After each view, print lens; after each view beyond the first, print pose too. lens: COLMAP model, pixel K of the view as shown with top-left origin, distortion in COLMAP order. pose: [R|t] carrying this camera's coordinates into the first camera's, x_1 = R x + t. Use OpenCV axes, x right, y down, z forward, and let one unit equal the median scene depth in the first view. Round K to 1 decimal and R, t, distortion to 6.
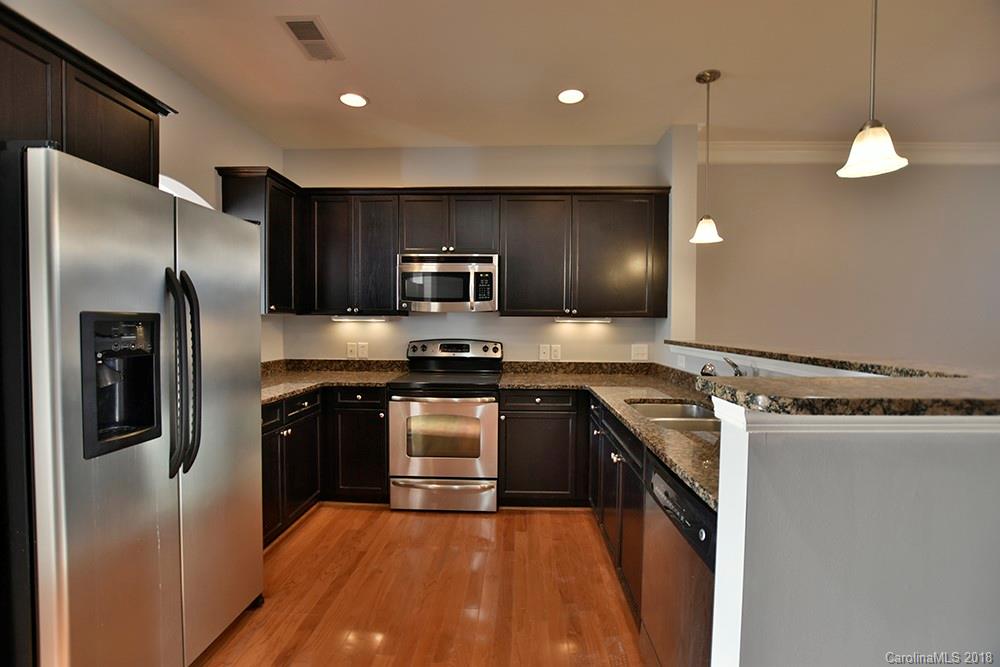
lens RADIAL K [[440.0, 0, 502.7], [0, 440.0, 336.4], [0, 0, 1]] dist [-0.040648, 0.008608]
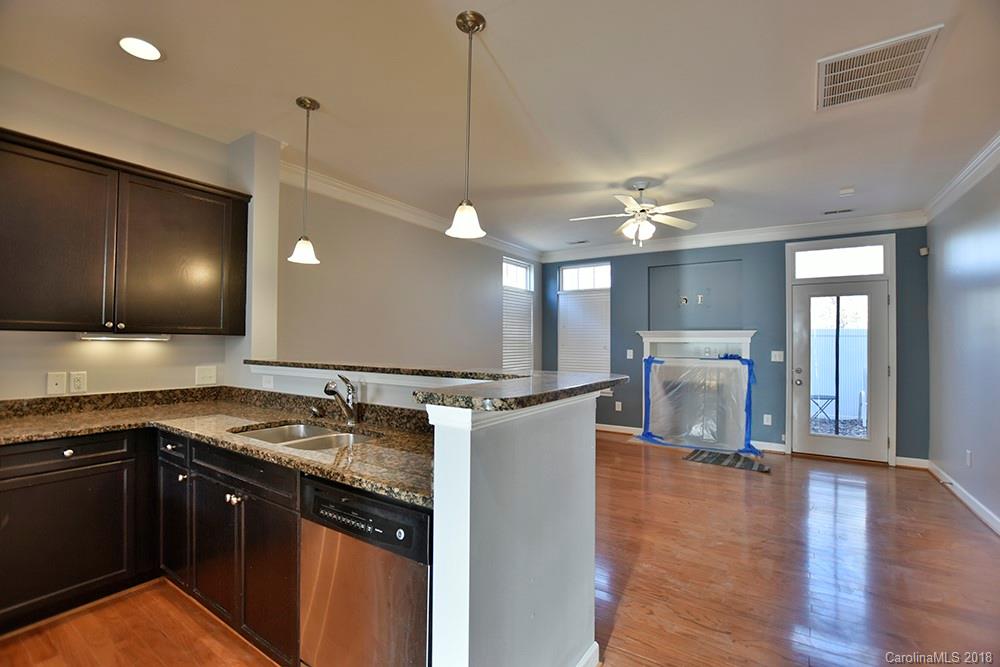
lens RADIAL K [[440.0, 0, 502.7], [0, 440.0, 336.4], [0, 0, 1]] dist [-0.040648, 0.008608]
pose [[0.519390, 0.013511, 0.854430, -0.145176], [0.020819, 0.999378, -0.028459, -0.004371], [-0.854283, 0.032570, 0.518786, 0.072923]]
